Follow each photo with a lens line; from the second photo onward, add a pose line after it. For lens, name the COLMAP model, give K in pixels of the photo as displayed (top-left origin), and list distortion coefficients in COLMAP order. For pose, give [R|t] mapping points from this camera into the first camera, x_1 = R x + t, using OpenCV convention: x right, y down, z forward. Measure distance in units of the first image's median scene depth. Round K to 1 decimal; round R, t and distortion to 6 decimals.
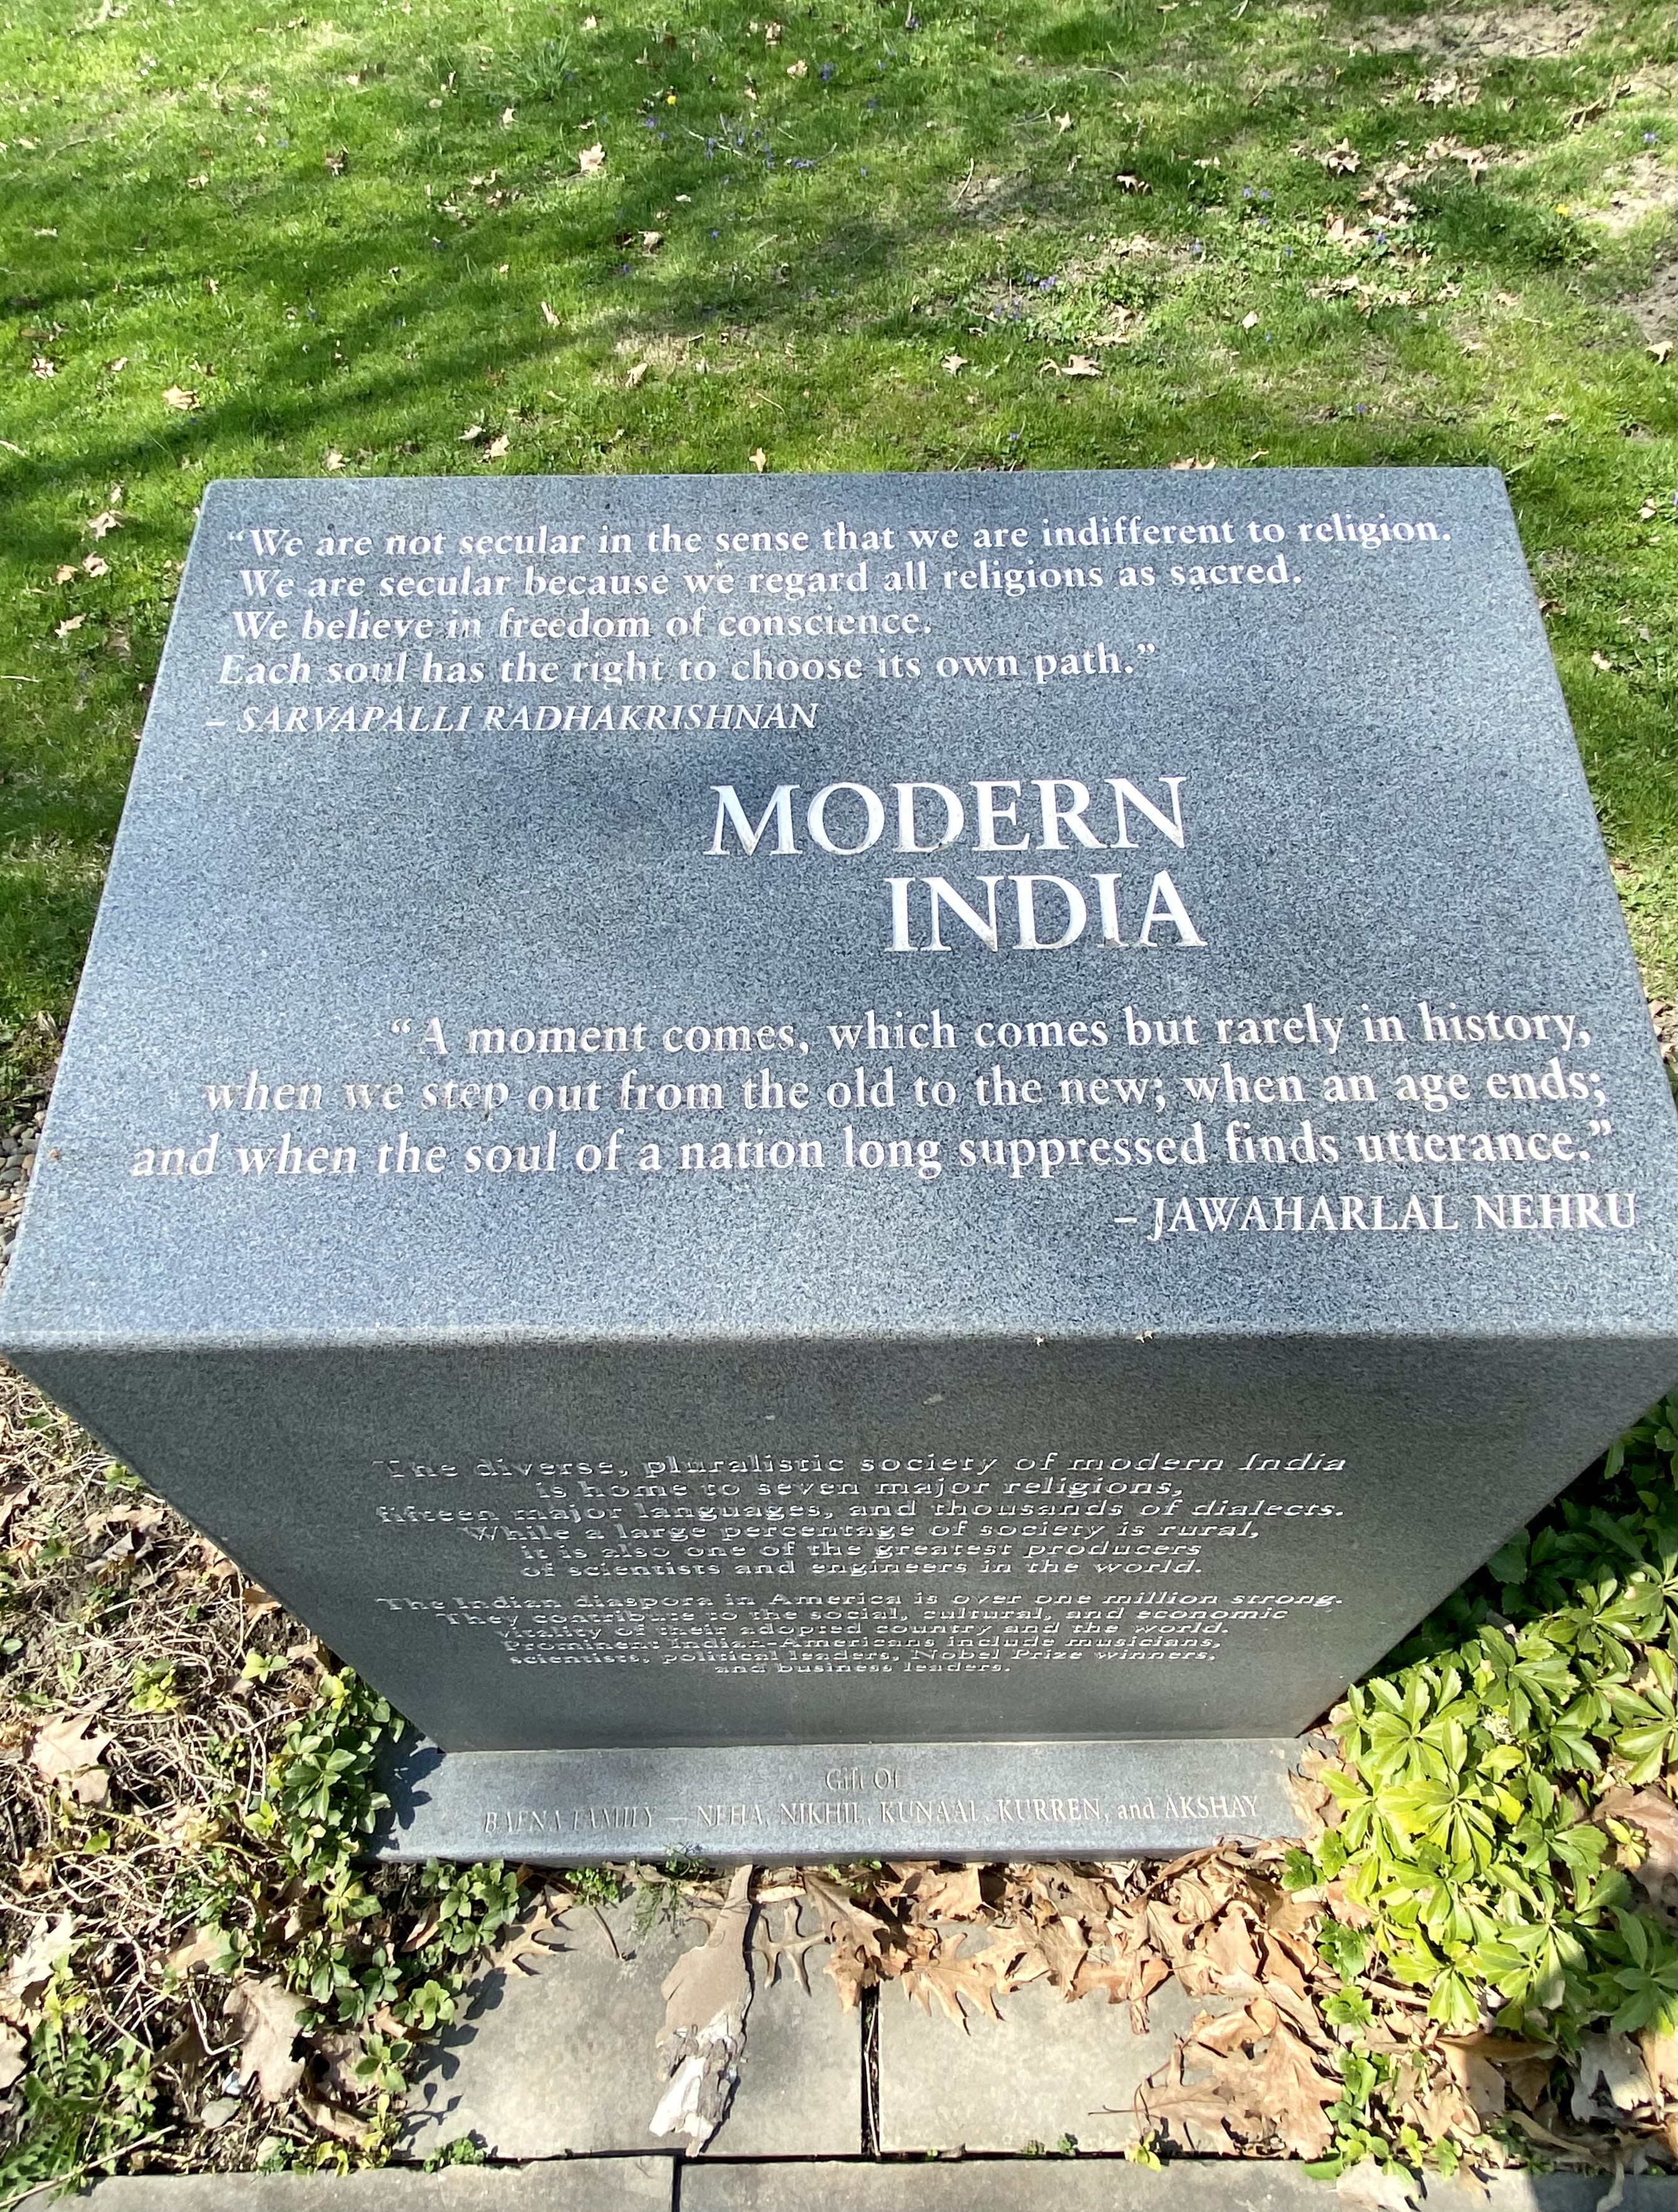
lens RADIAL K [[1320.1, 0, 856.1], [0, 1320.1, 1151.2], [0, 0, 1]] dist [0.055622, -0.008250]
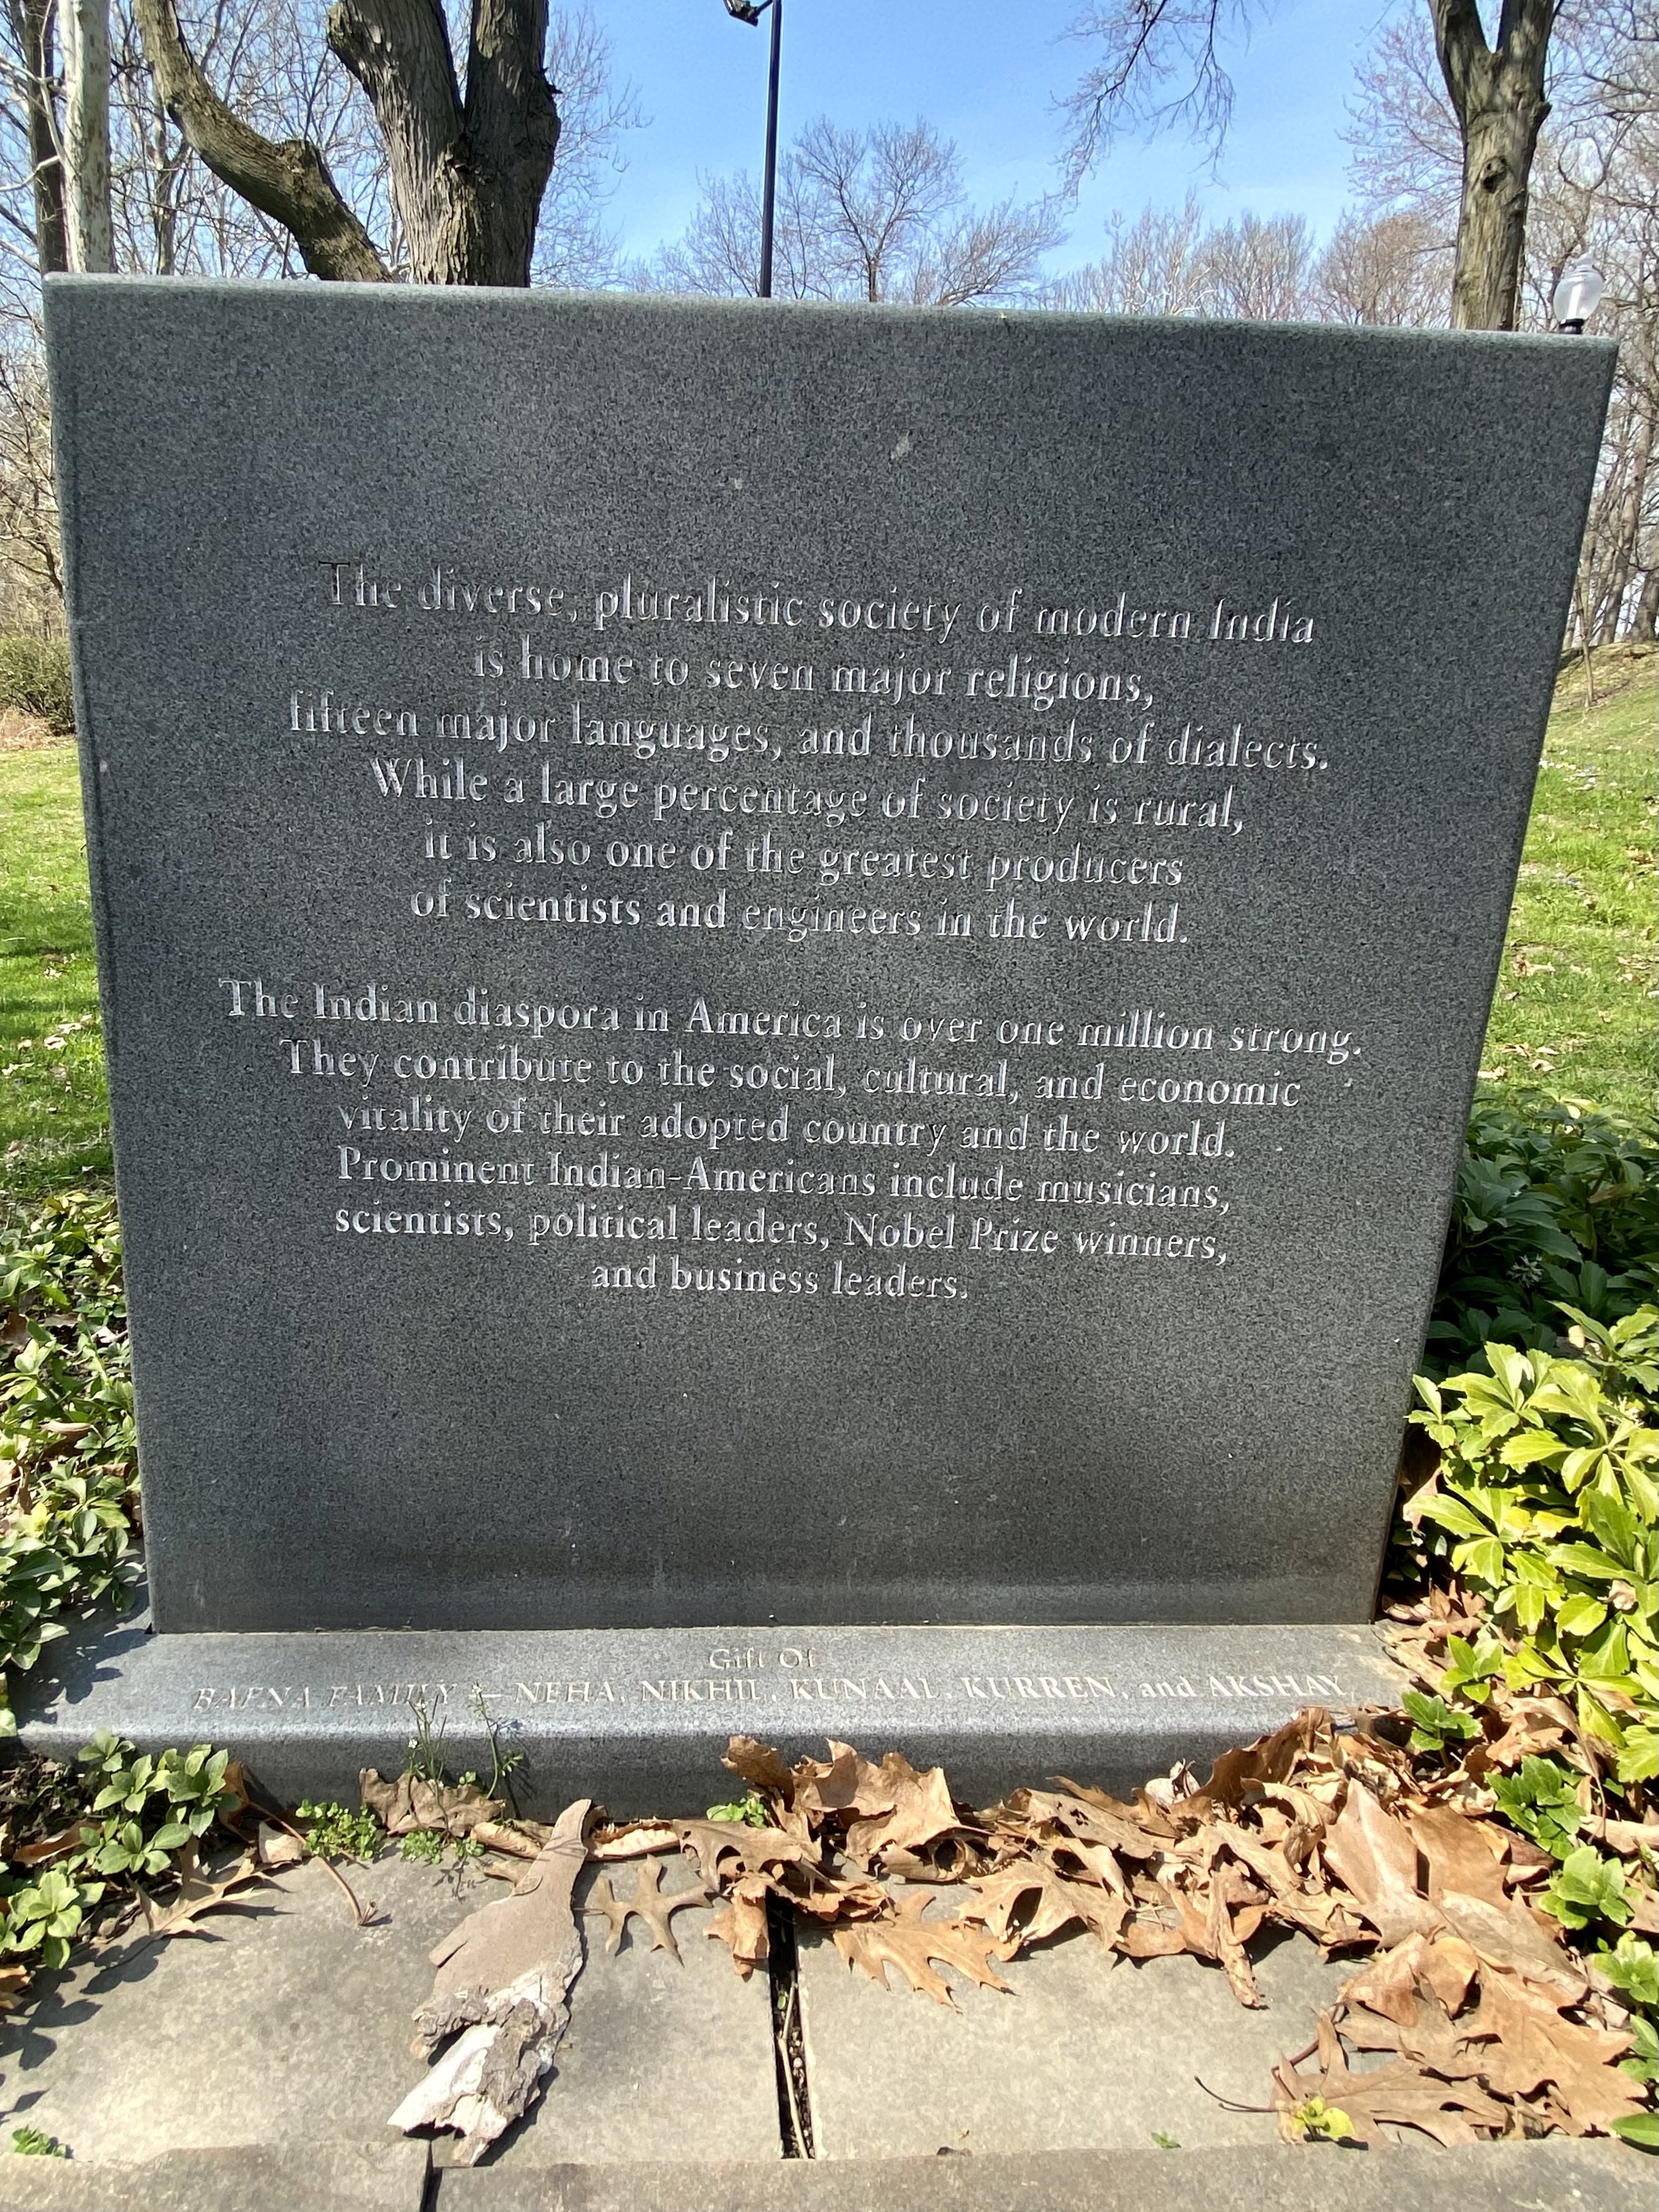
lens RADIAL K [[1263.3, 0, 707.6], [0, 1263.3, 1031.4], [0, 0, 1]] dist [0.061867, -0.002269]
pose [[0.998935, 0.043488, 0.015403, -0.076034], [-0.024191, 0.778020, -0.627773, 1.022330], [-0.039284, 0.626732, 0.778244, 0.452505]]
